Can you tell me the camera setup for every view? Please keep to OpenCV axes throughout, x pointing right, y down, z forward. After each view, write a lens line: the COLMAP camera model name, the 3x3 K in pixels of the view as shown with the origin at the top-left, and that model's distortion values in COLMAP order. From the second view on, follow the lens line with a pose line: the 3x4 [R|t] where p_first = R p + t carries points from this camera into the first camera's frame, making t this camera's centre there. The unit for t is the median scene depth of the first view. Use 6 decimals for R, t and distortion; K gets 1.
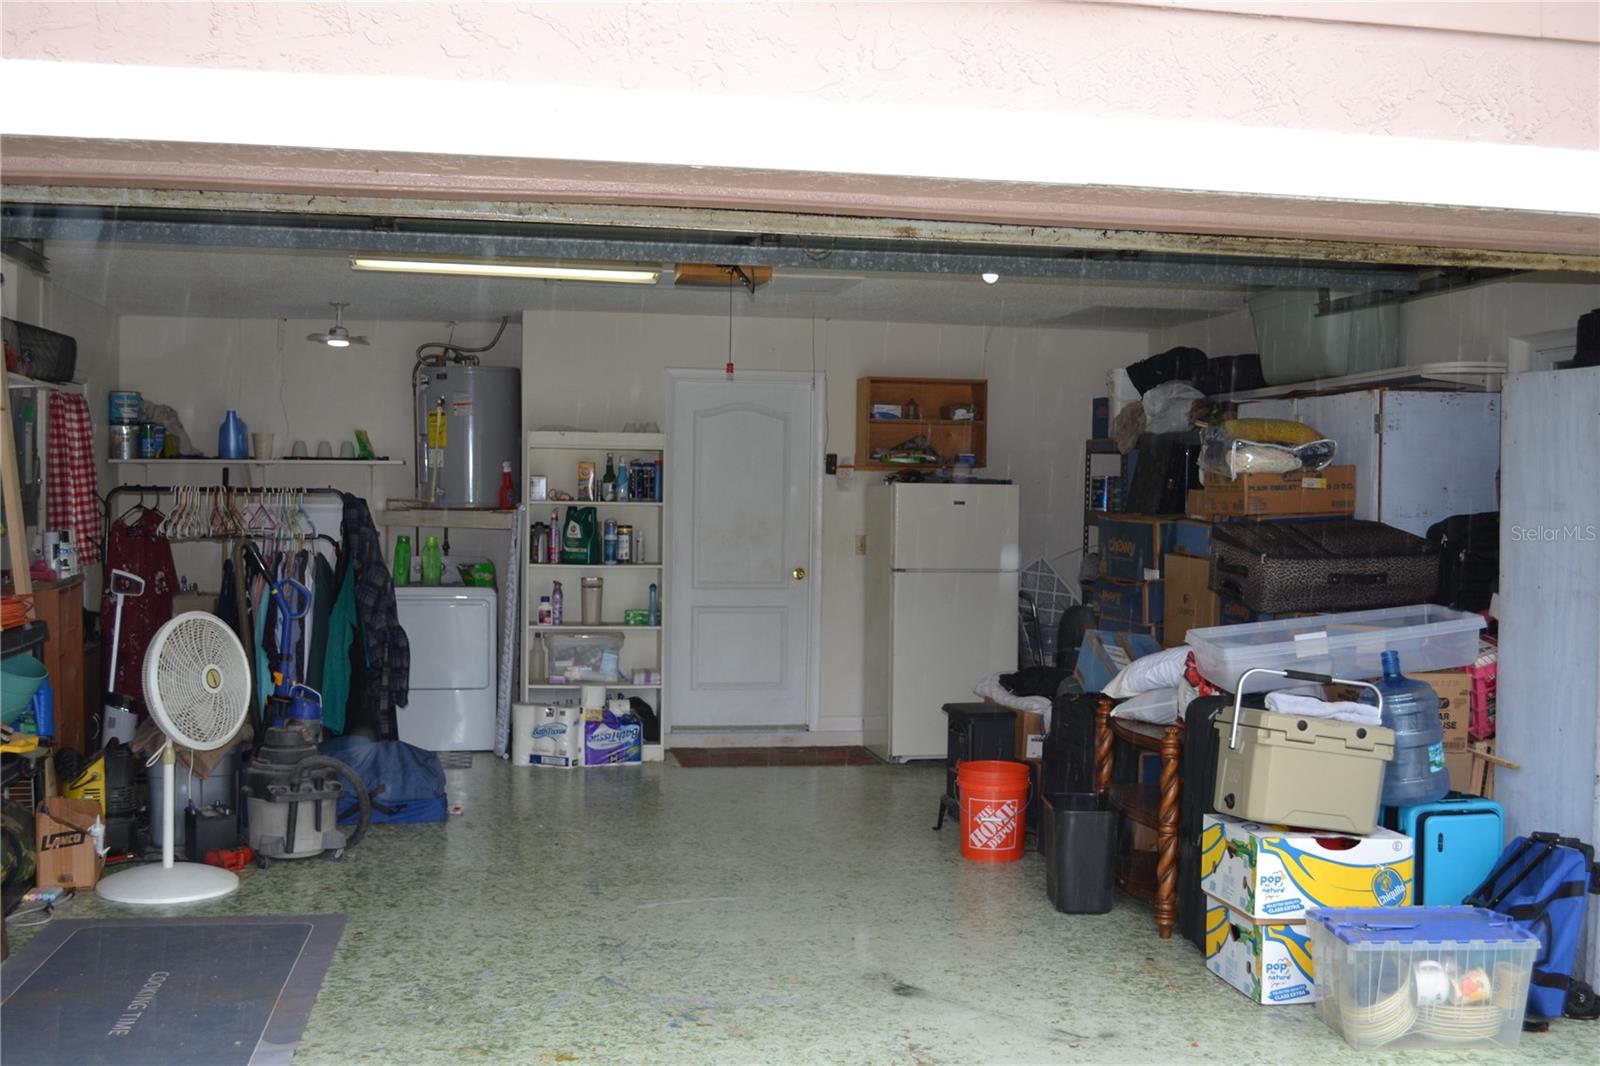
lens RADIAL K [[1693.5, 0, 800.0], [0, 1693.5, 533.0], [0, 0, 1]] dist [-0.073599, 0.033569]
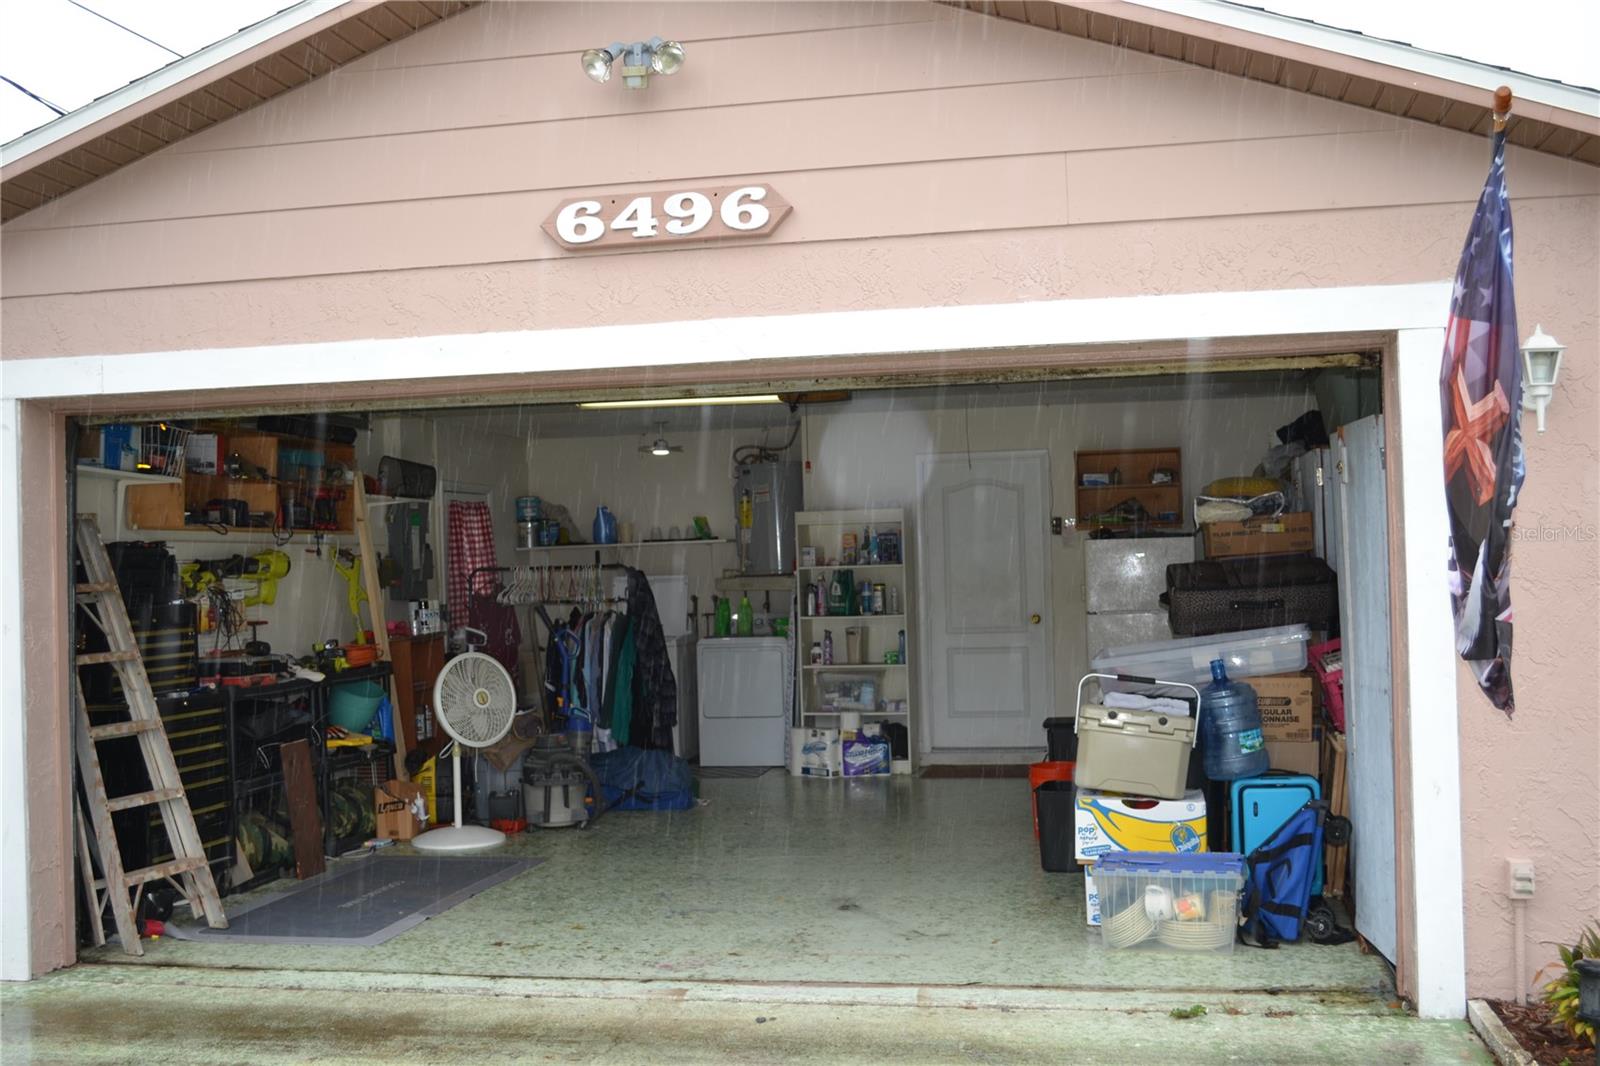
lens RADIAL K [[1693.5, 0, 800.0], [0, 1693.5, 533.0], [0, 0, 1]] dist [-0.073599, 0.033569]
pose [[0.929879, -0.046599, -0.364903, 0.310519], [0.032637, 0.998483, -0.044339, 0.012059], [0.366415, 0.029320, 0.929989, -0.185909]]
